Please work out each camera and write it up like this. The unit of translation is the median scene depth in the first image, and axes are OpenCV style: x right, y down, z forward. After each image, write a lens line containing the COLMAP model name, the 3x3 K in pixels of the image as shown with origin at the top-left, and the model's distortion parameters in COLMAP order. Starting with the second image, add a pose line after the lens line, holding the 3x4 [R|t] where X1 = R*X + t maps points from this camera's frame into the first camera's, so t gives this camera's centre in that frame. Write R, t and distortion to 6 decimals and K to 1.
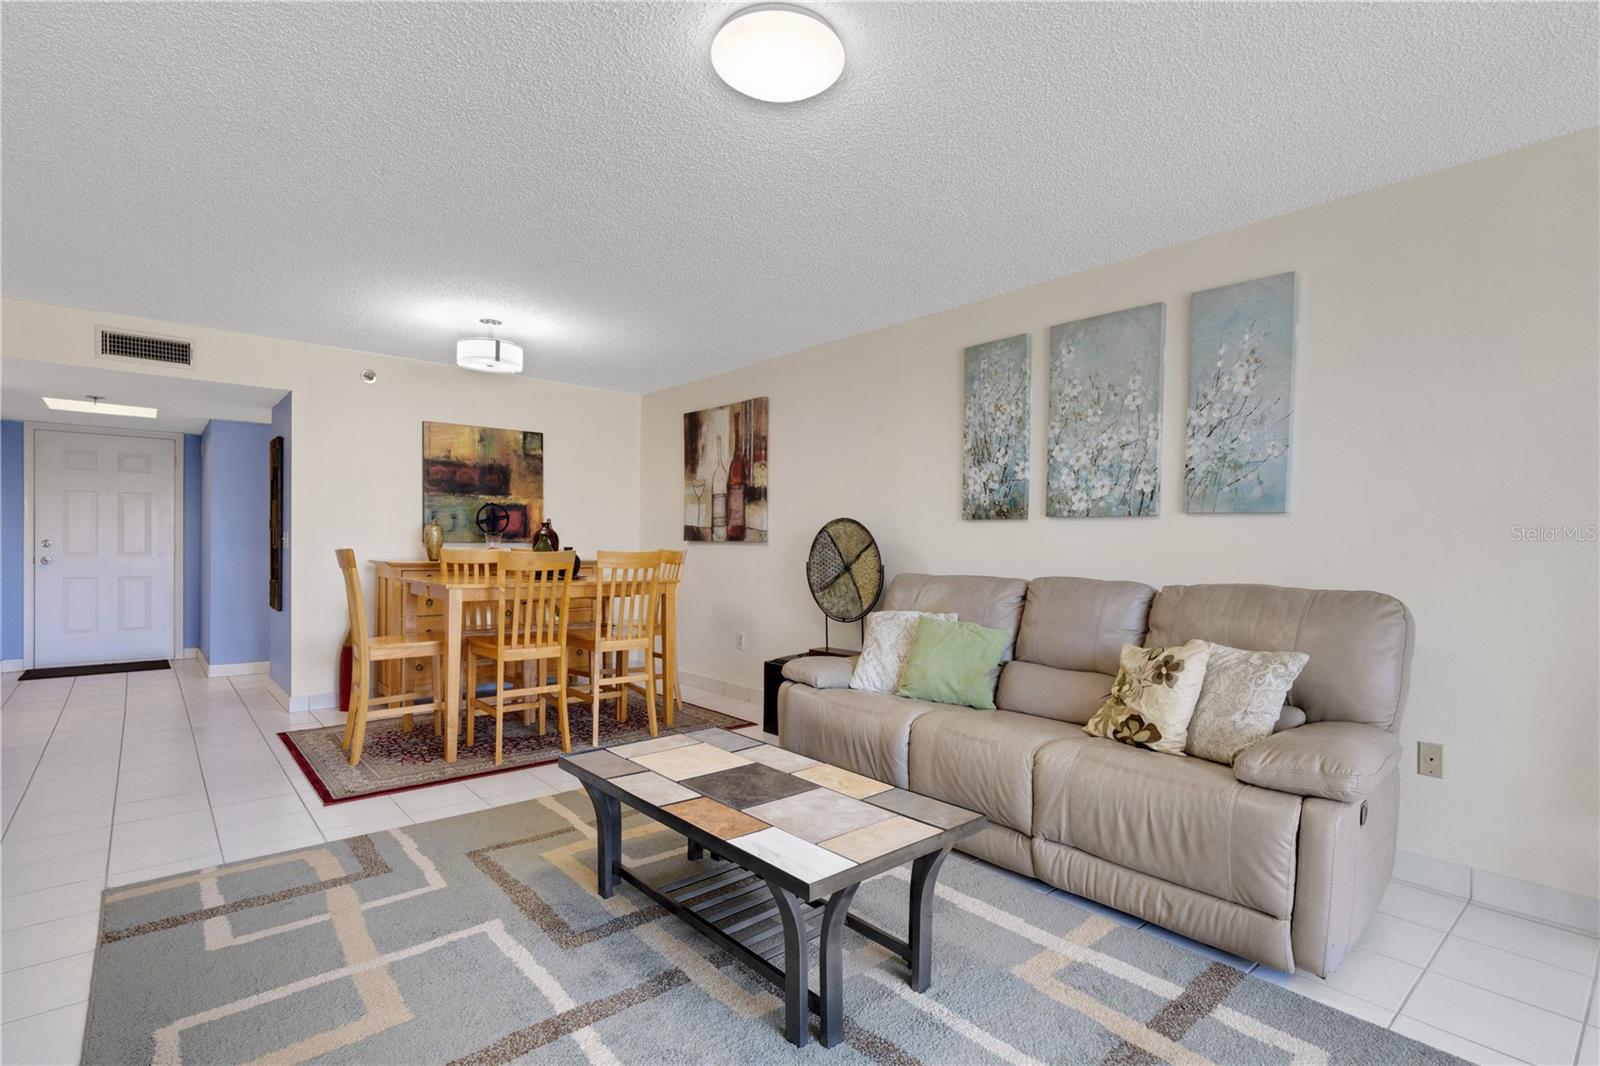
lens RADIAL K [[746.9, 0, 811.4], [0, 746.9, 562.9], [0, 0, 1]] dist [0.012804, -0.001986]
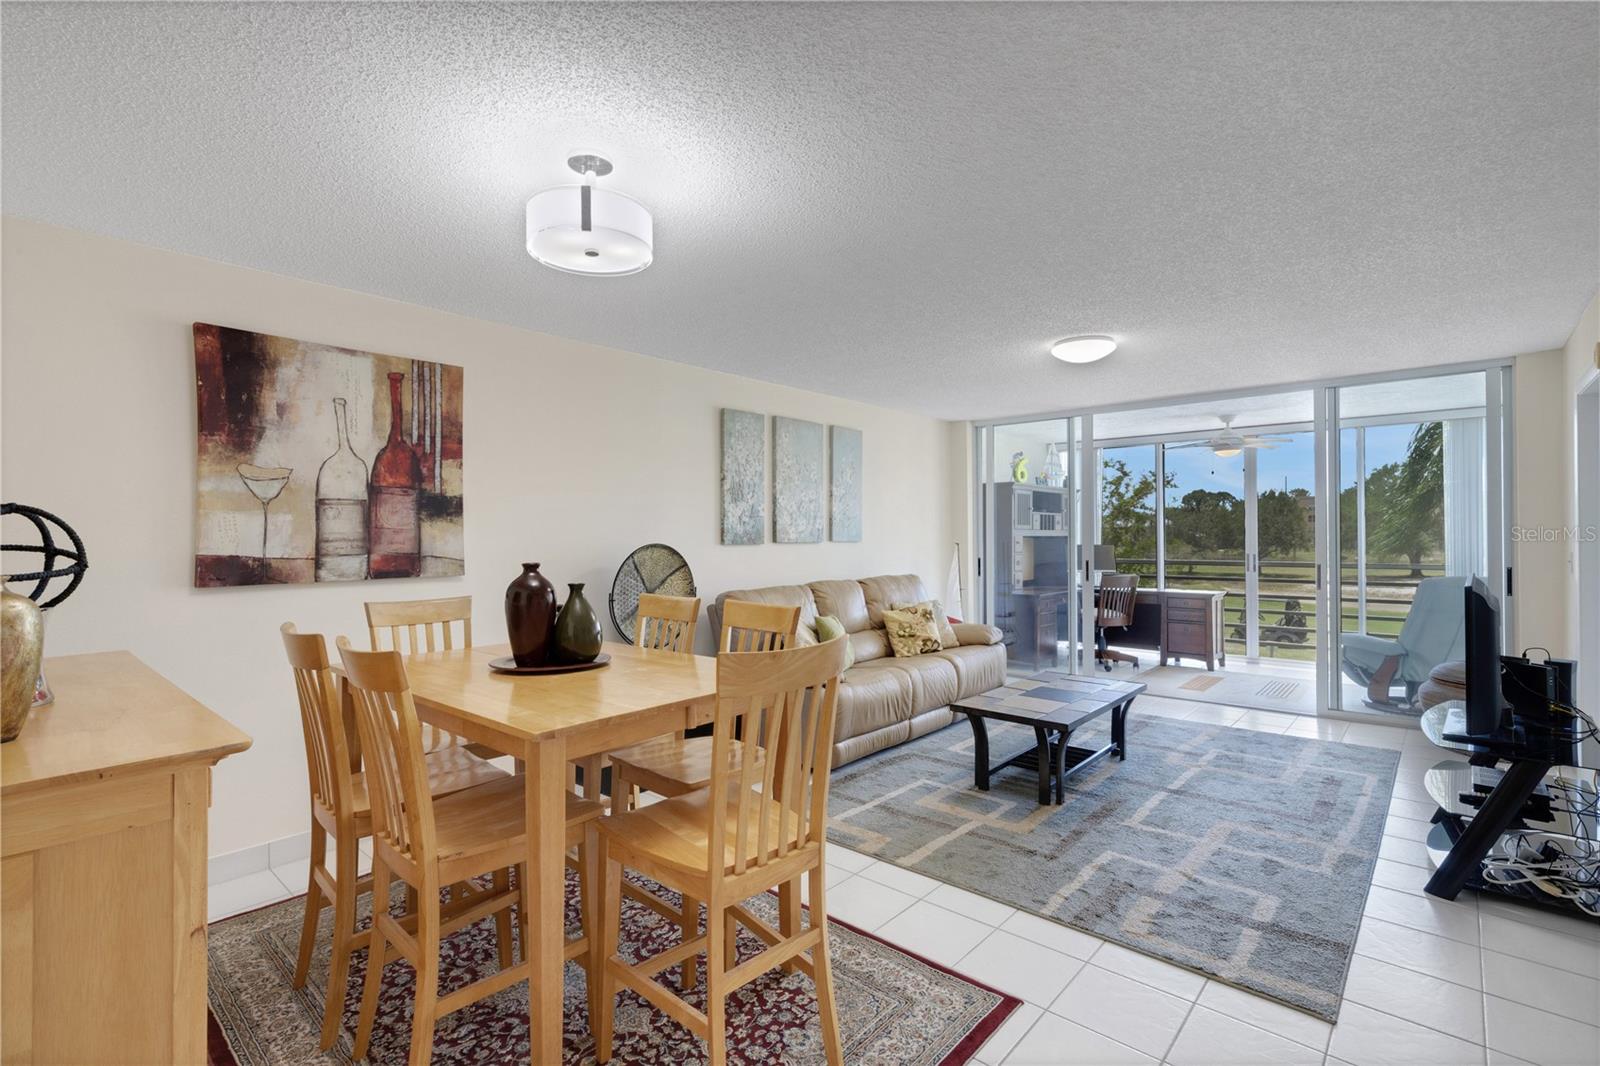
lens RADIAL K [[746.9, 0, 801.3], [0, 746.9, 527.8], [0, 0, 1]] dist [0.012804, -0.001986]
pose [[-0.131612, -0.002964, 0.991297, -1.169687], [0.030920, 0.999497, 0.007094, -0.101239], [-0.990819, 0.031584, -0.131454, 1.160043]]
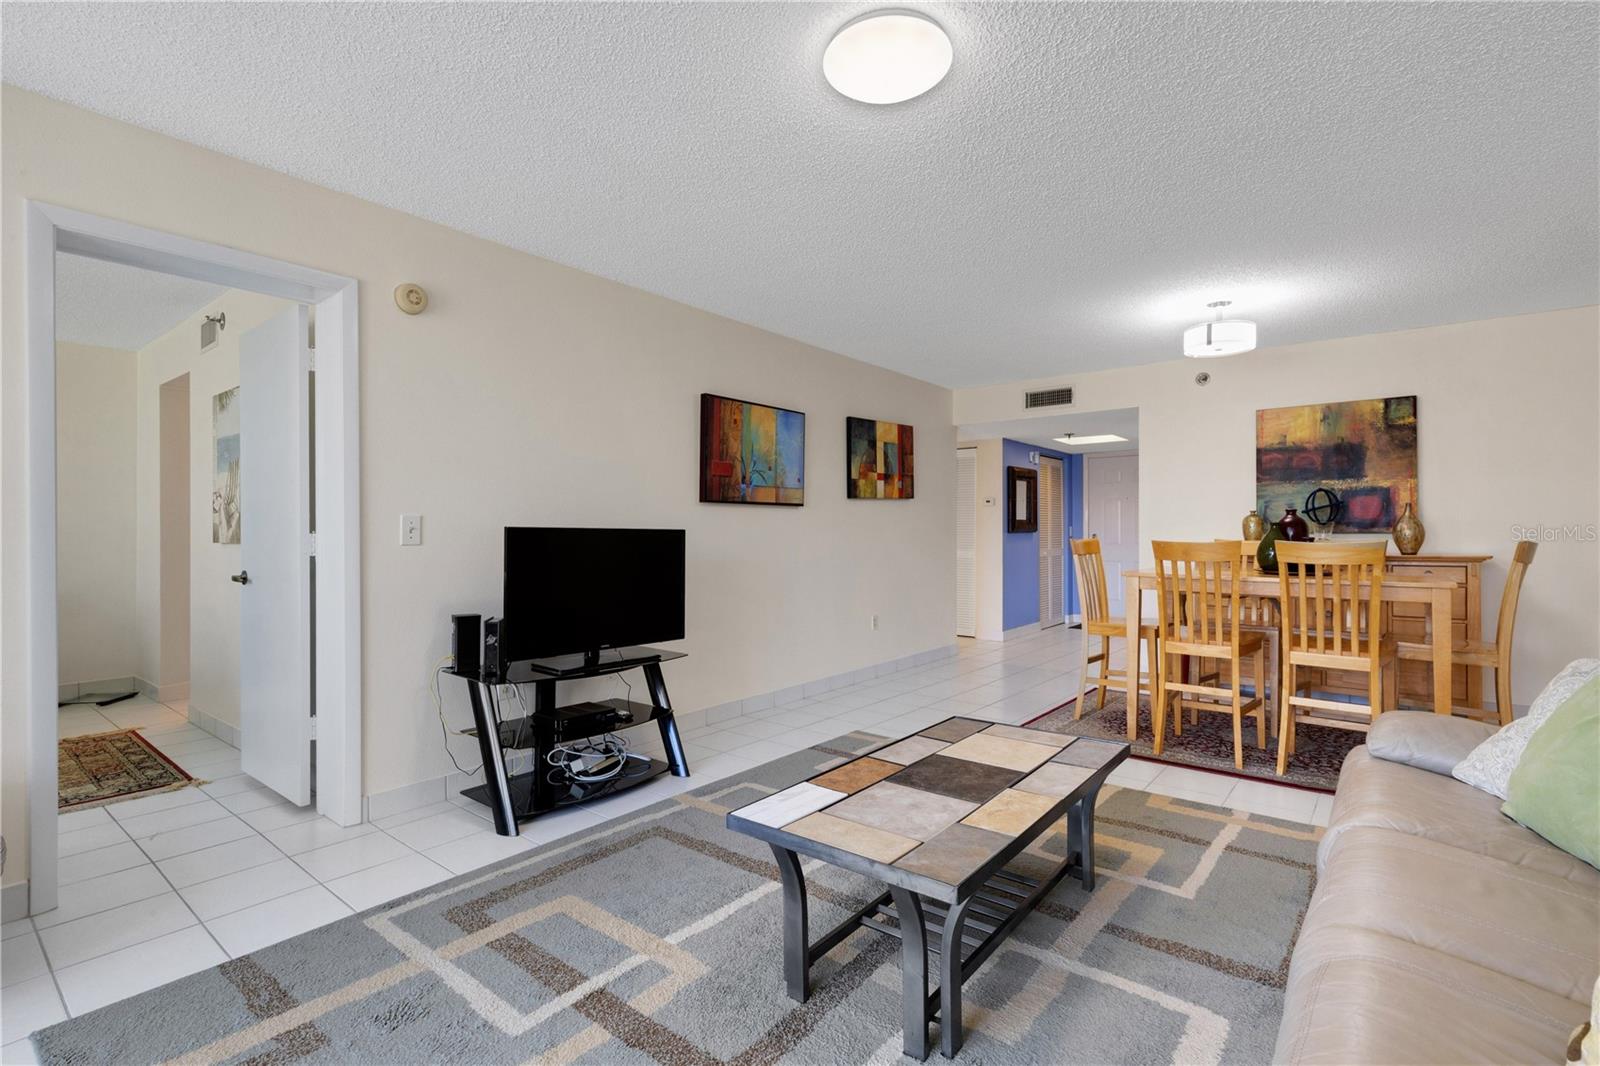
lens RADIAL K [[746.9, 0, 809.8], [0, 746.9, 532.2], [0, 0, 1]] dist [0.012804, -0.001986]
pose [[0.183051, -0.009388, -0.983059, 0.521564], [-0.023745, 0.999620, -0.013967, -0.003179], [0.982817, 0.025899, 0.182759, 0.385516]]
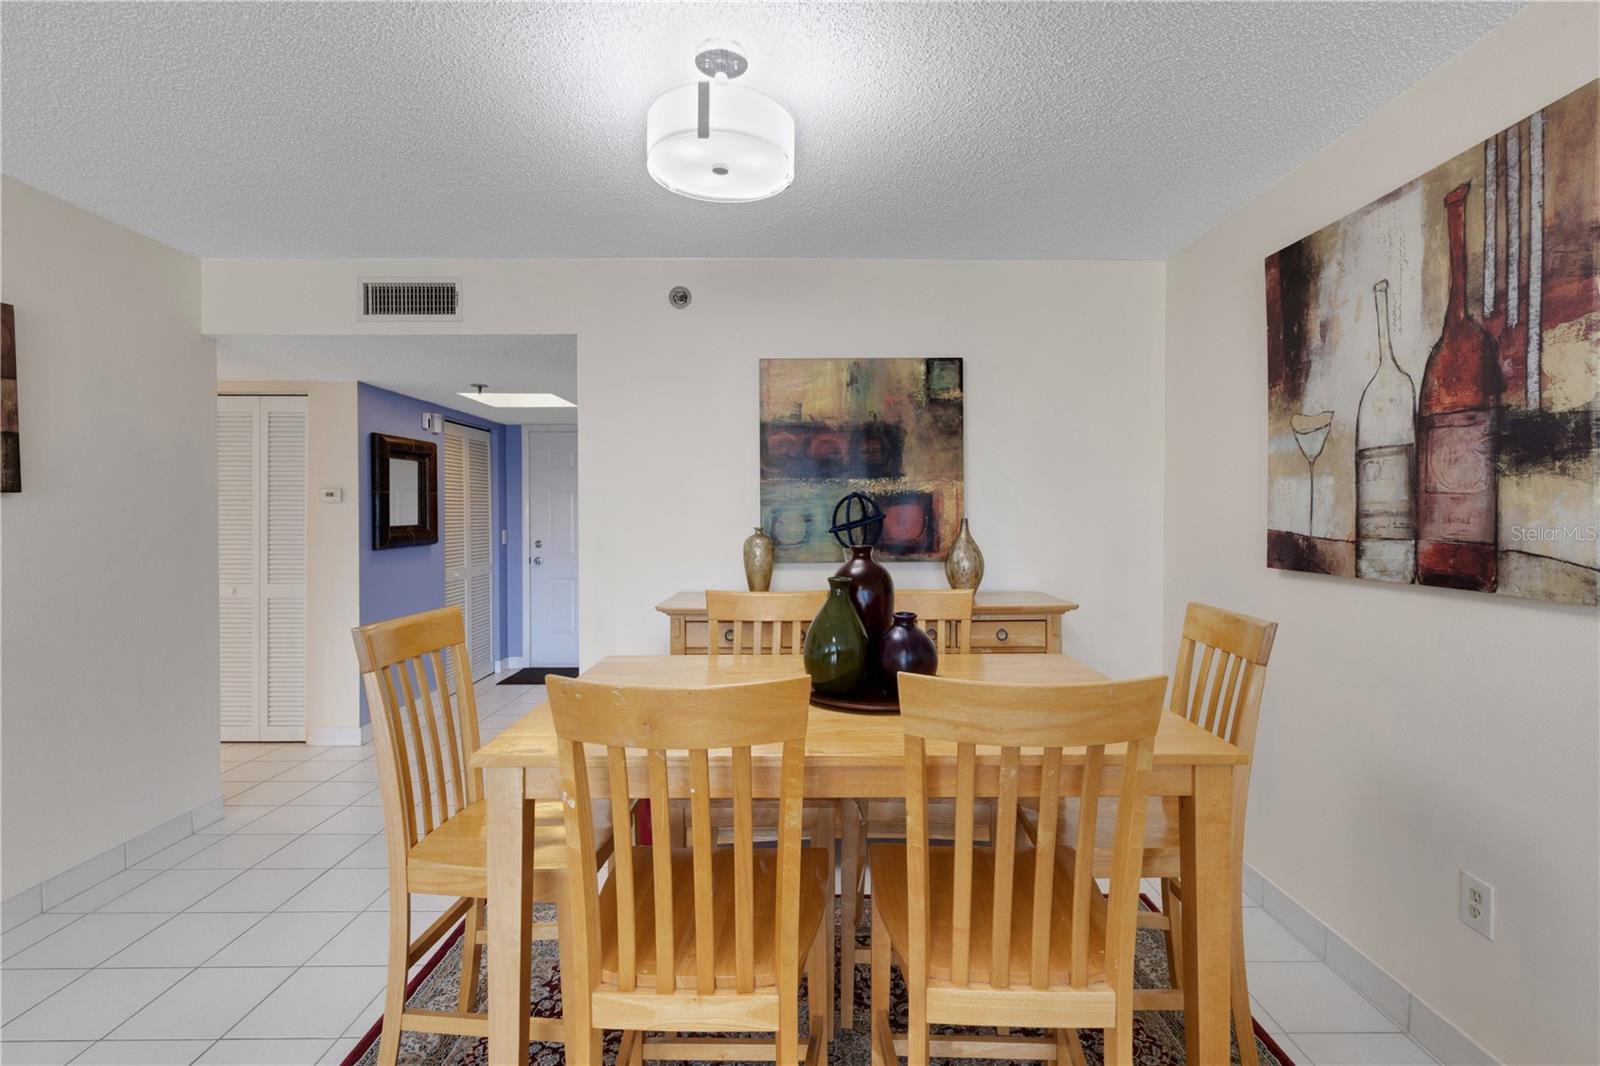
lens RADIAL K [[746.9, 0, 815.1], [0, 746.9, 516.1], [0, 0, 1]] dist [0.012804, -0.001986]
pose [[0.755290, -0.009401, -0.655323, -0.149919], [-0.006565, 0.999738, -0.021909, -0.080458], [0.655358, 0.020850, 0.755031, 0.898580]]
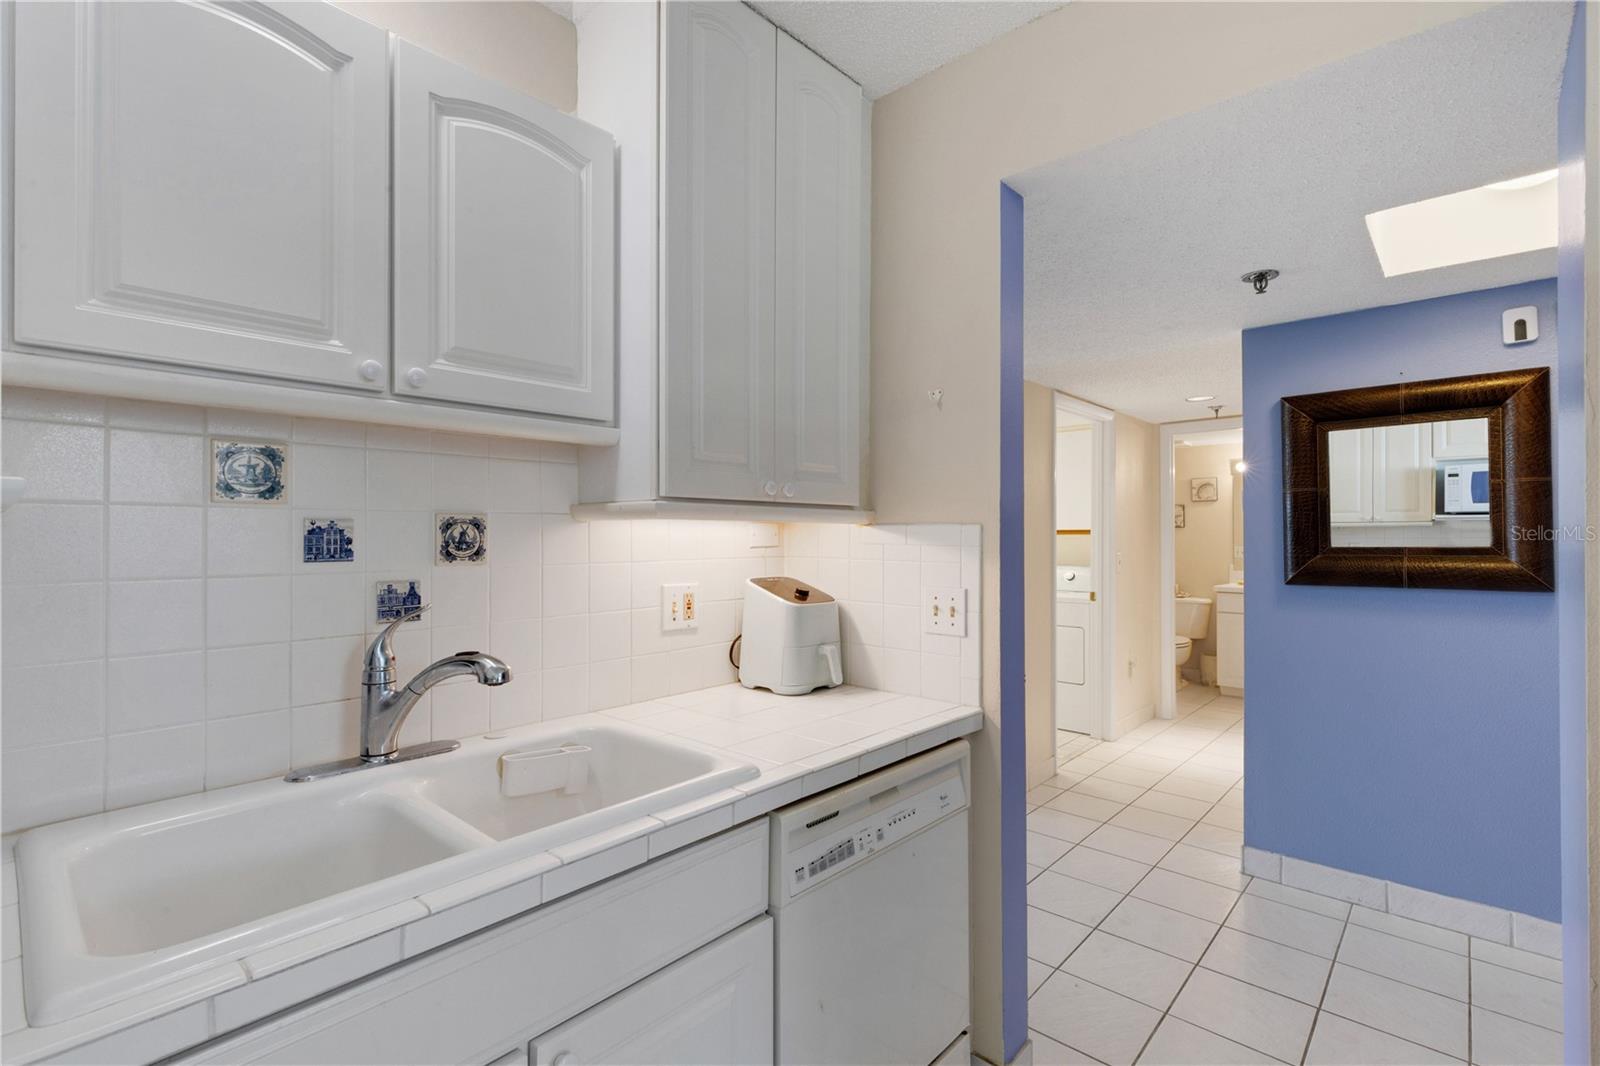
lens RADIAL K [[746.9, 0, 807.9], [0, 746.9, 530.7], [0, 0, 1]] dist [0.012804, -0.001986]
pose [[-0.994064, -0.010909, -0.108245, -0.963370], [-0.012715, 0.999791, 0.016010, -0.108156], [0.108048, 0.017292, -0.993995, 2.059261]]
